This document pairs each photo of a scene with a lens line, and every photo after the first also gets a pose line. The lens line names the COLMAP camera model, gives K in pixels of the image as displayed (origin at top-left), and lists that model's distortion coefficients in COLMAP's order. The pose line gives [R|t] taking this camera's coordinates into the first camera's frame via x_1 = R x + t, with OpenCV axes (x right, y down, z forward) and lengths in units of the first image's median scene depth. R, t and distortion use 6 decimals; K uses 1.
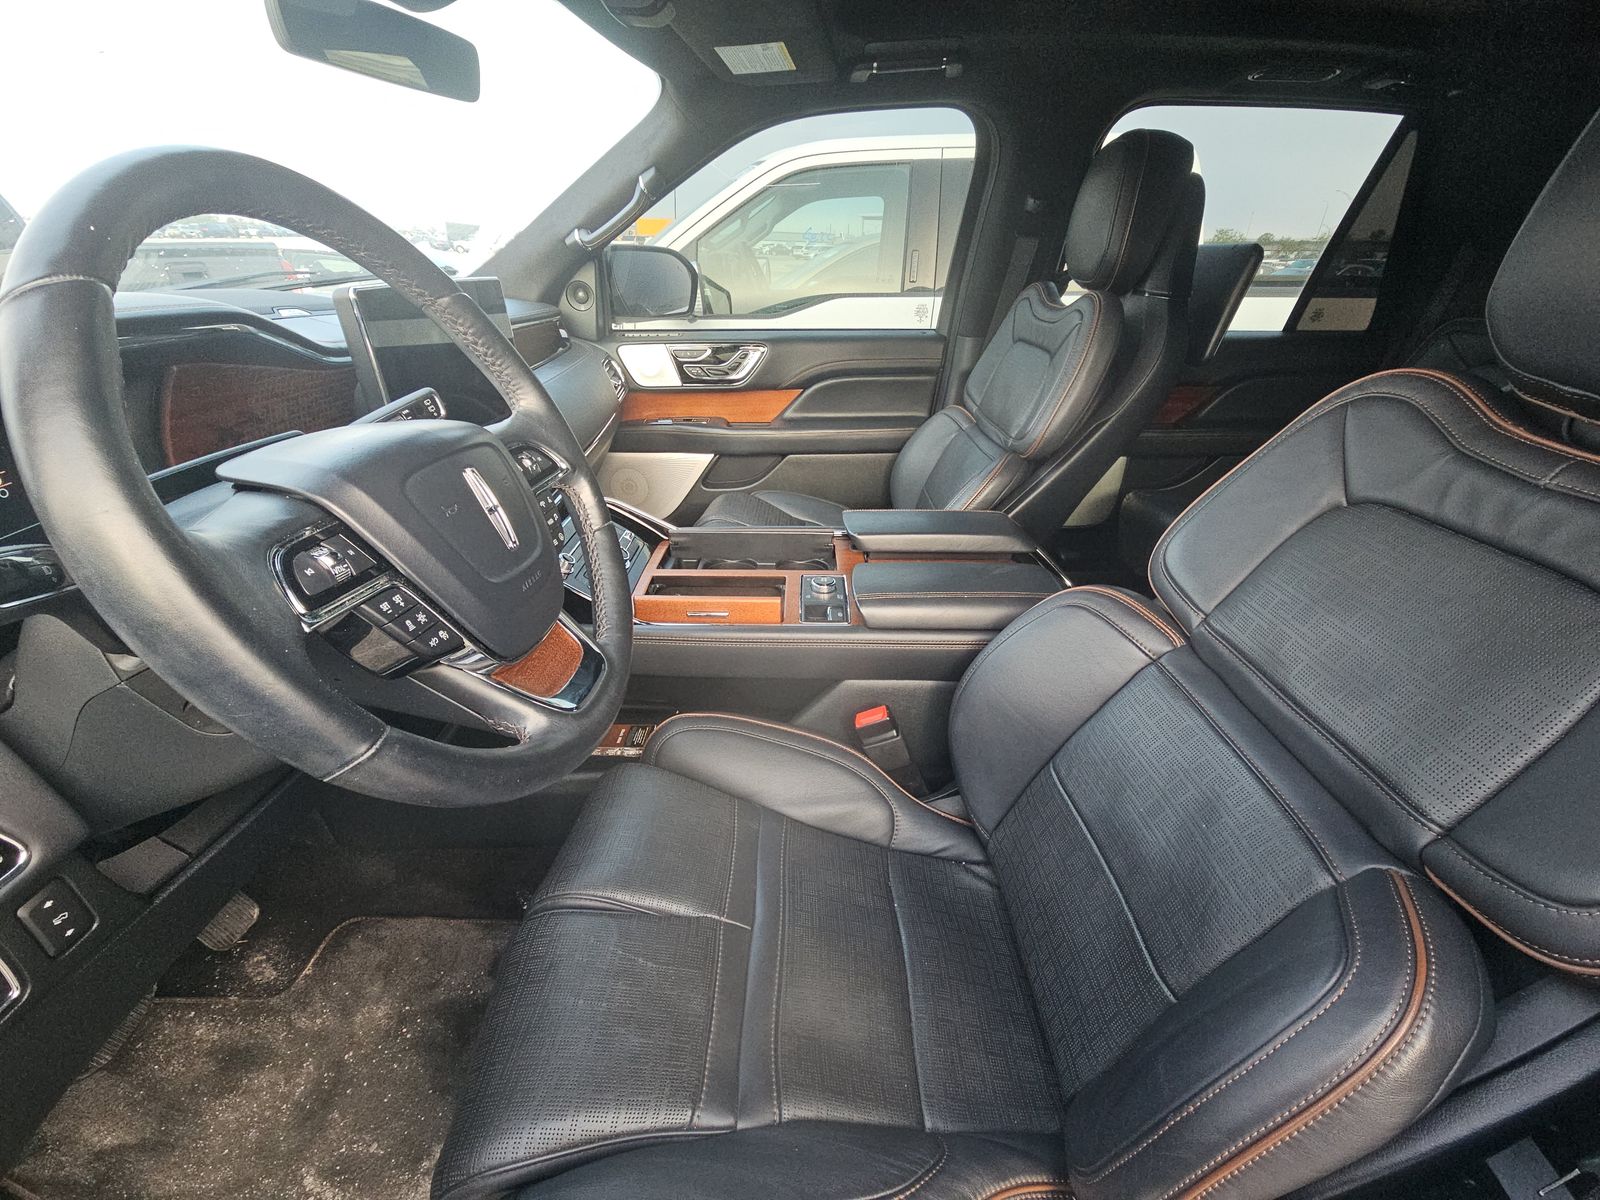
lens RADIAL K [[659.1, 0, 807.3], [0, 659.1, 607.5], [0, 0, 1]] dist [0.014557, -0.011811]
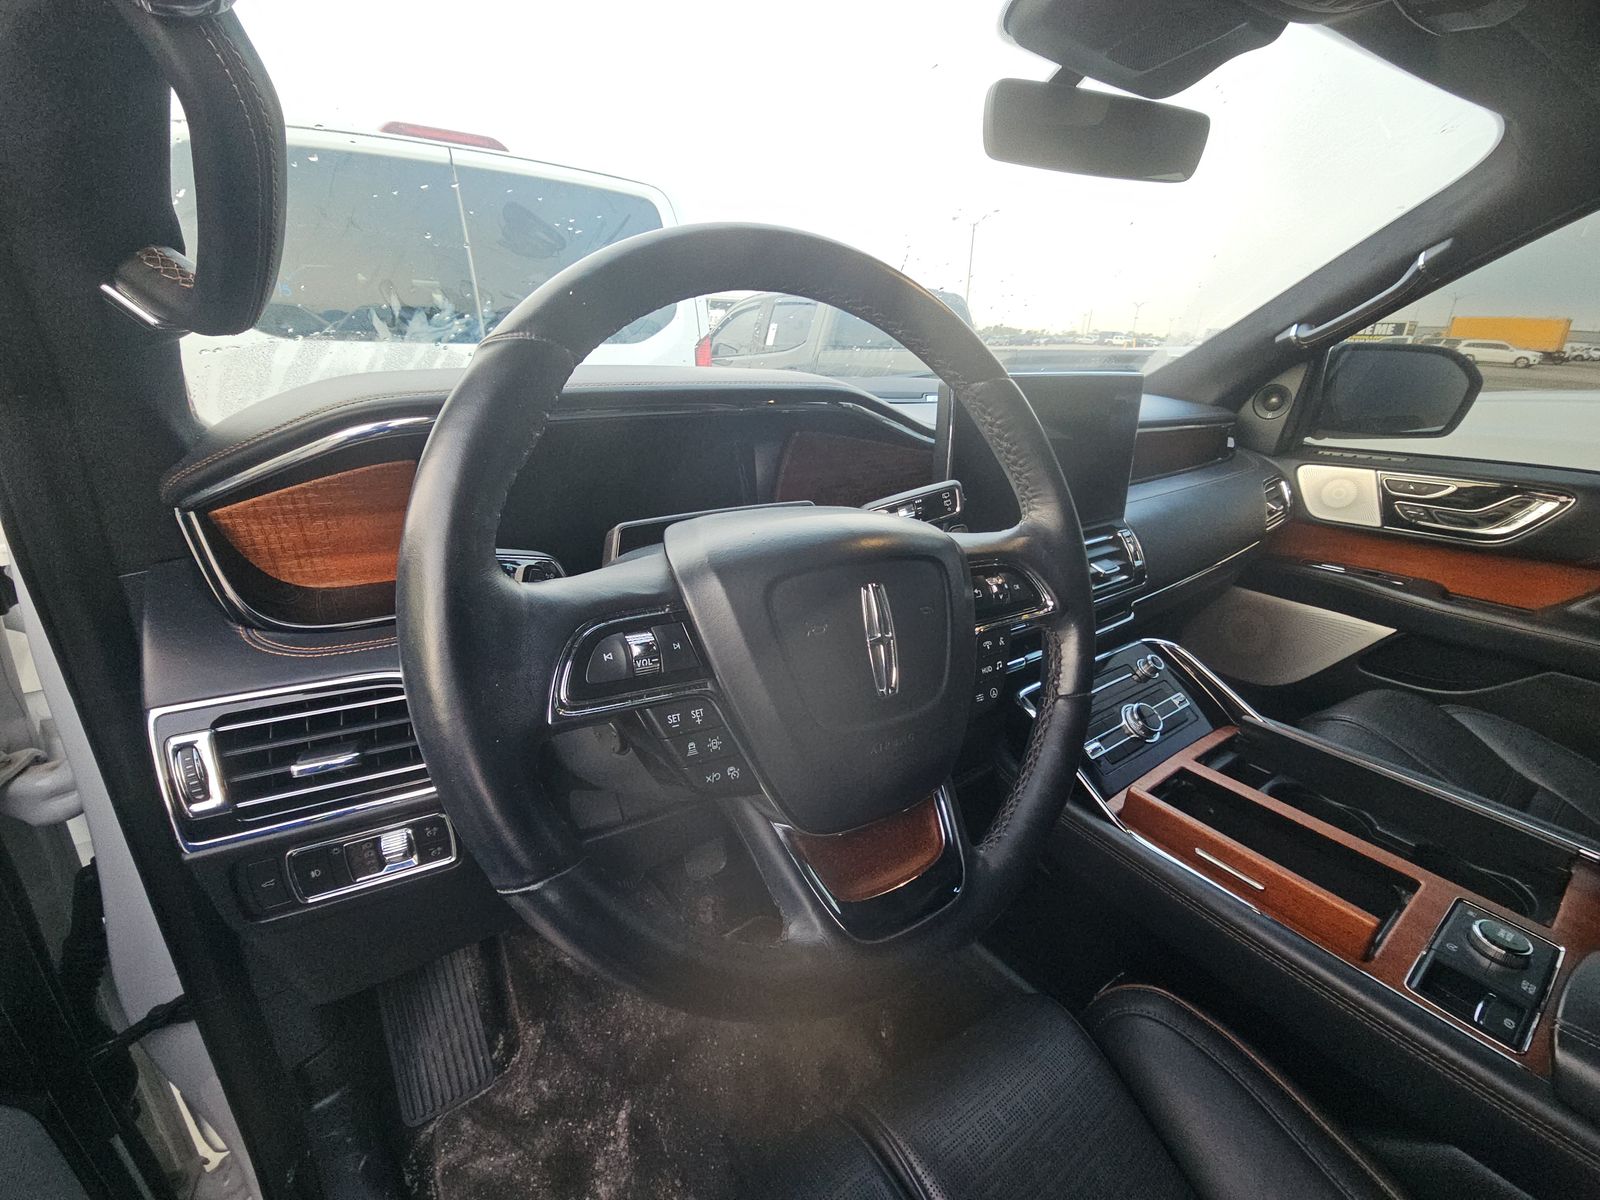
lens RADIAL K [[659.1, 0, 807.3], [0, 659.1, 607.5], [0, 0, 1]] dist [0.014557, -0.011811]
pose [[0.585894, 0.291066, -0.756312, 0.014488], [-0.389493, 0.919551, 0.052159, -0.064875], [0.710649, 0.264019, 0.652128, 0.144902]]
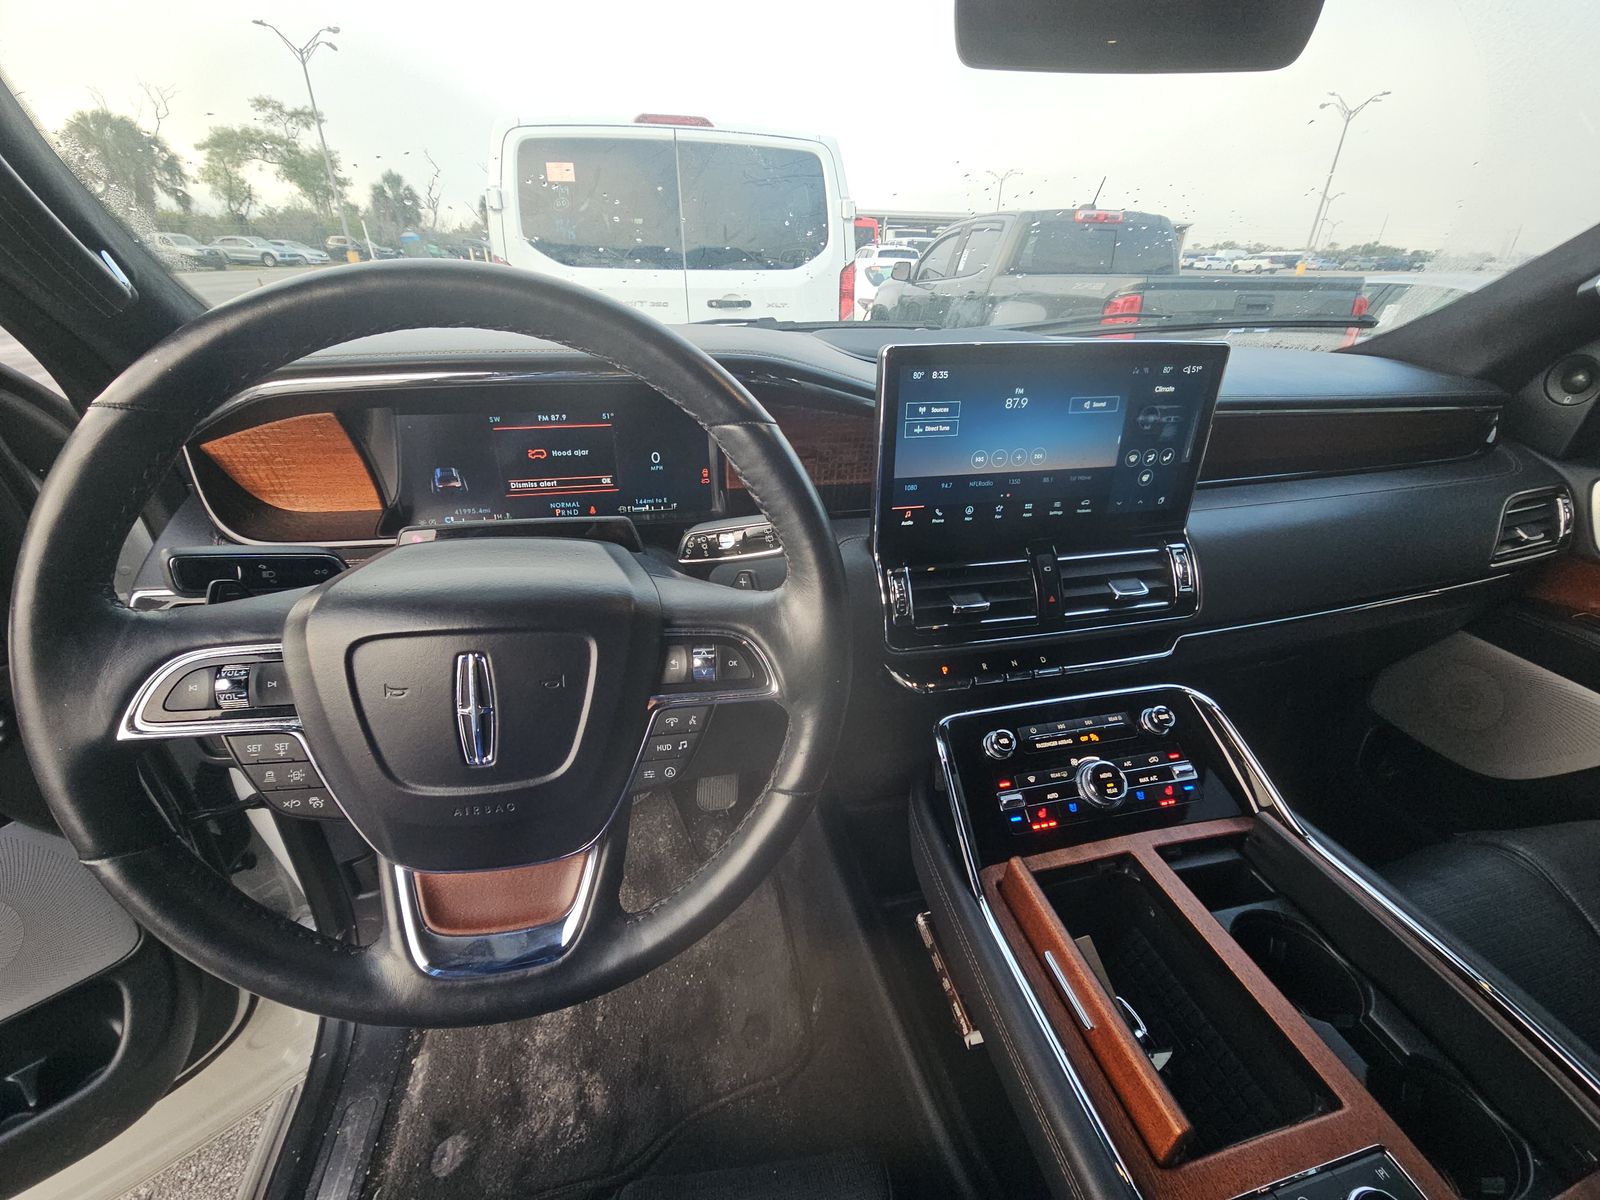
lens RADIAL K [[659.1, 0, 807.3], [0, 659.1, 607.5], [0, 0, 1]] dist [0.014557, -0.011811]
pose [[0.231575, 0.435620, -0.869832, 0.081129], [-0.468434, 0.833585, 0.292756, -0.196089], [0.852609, 0.339664, 0.397097, 0.339191]]
